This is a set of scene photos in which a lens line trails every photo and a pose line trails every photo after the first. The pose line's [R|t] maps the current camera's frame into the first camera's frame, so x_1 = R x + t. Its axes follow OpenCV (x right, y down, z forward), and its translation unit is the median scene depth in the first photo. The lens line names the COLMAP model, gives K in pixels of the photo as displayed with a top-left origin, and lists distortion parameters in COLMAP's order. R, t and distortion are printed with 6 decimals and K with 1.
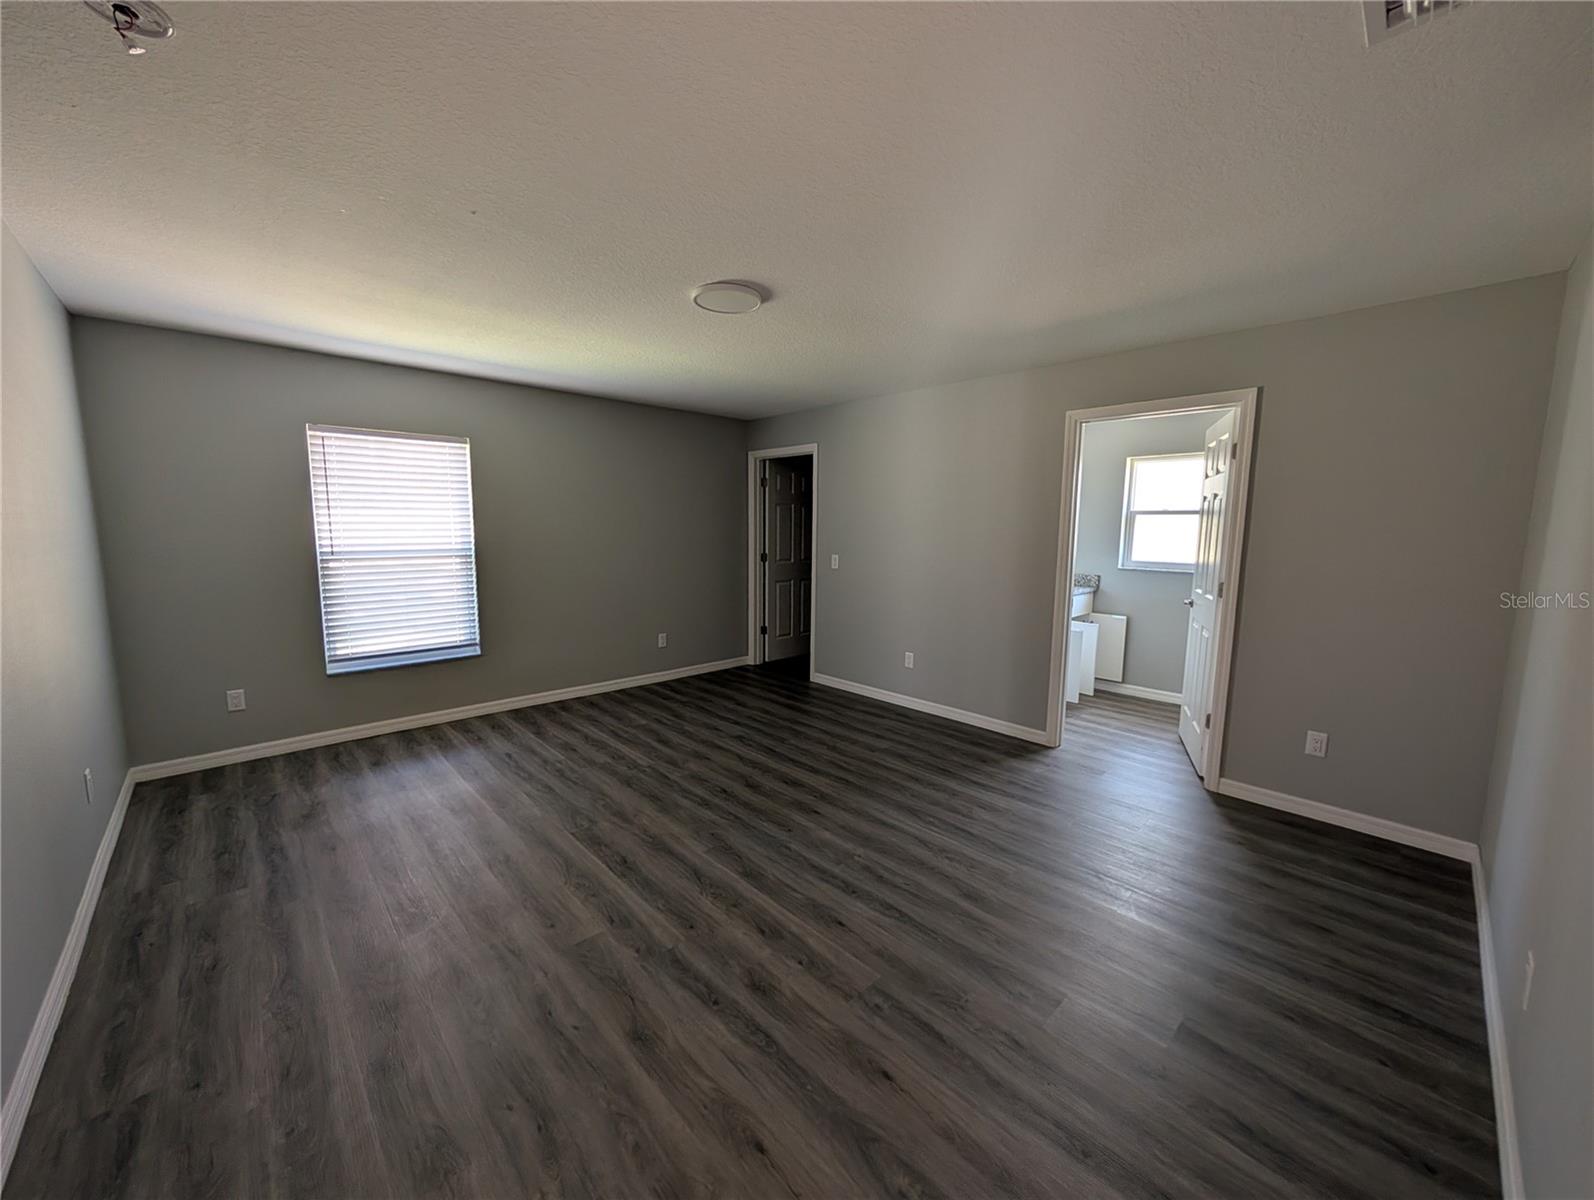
lens RADIAL K [[604.9, 0, 795.5], [0, 604.9, 600.0], [0, 0, 1]] dist [-0.000052, 0.000090]
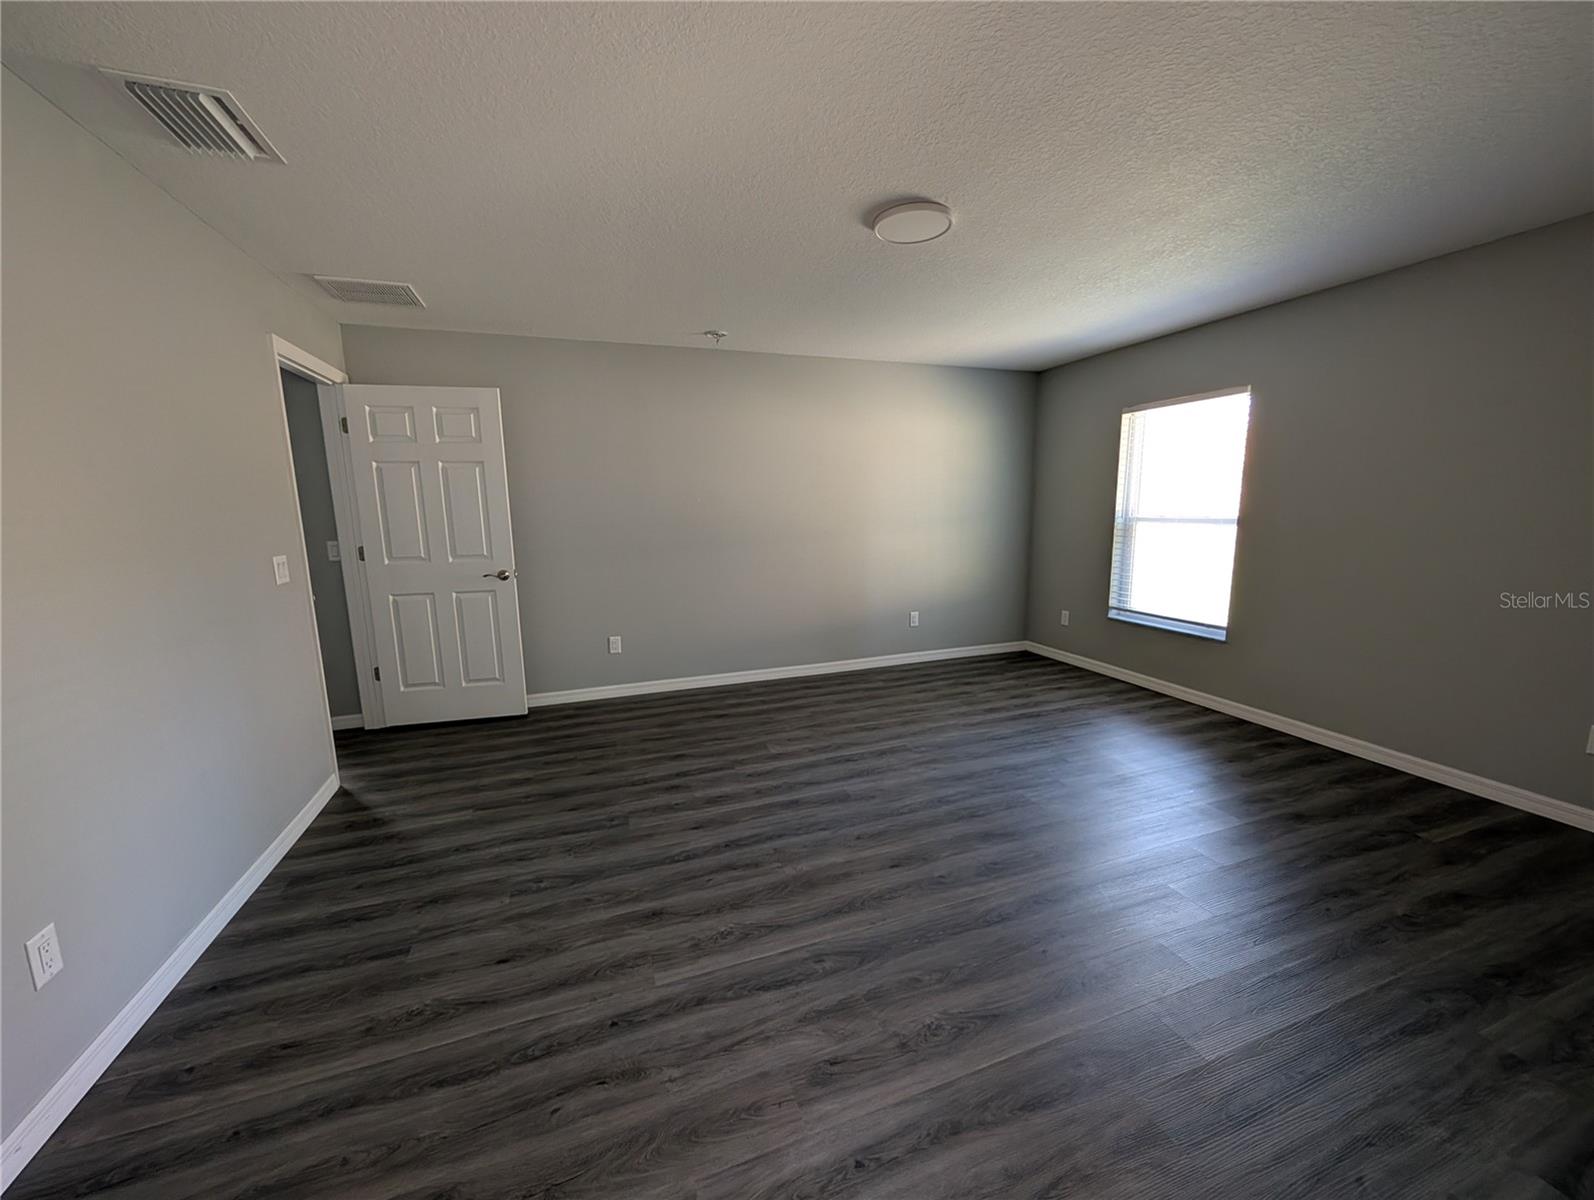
lens RADIAL K [[604.9, 0, 795.5], [0, 604.9, 600.0], [0, 0, 1]] dist [-0.000052, 0.000090]
pose [[-0.398205, 0.142873, -0.906102, 0.734569], [-0.103706, 0.974451, 0.199225, -0.111529], [0.911415, 0.173300, -0.373214, 1.132102]]
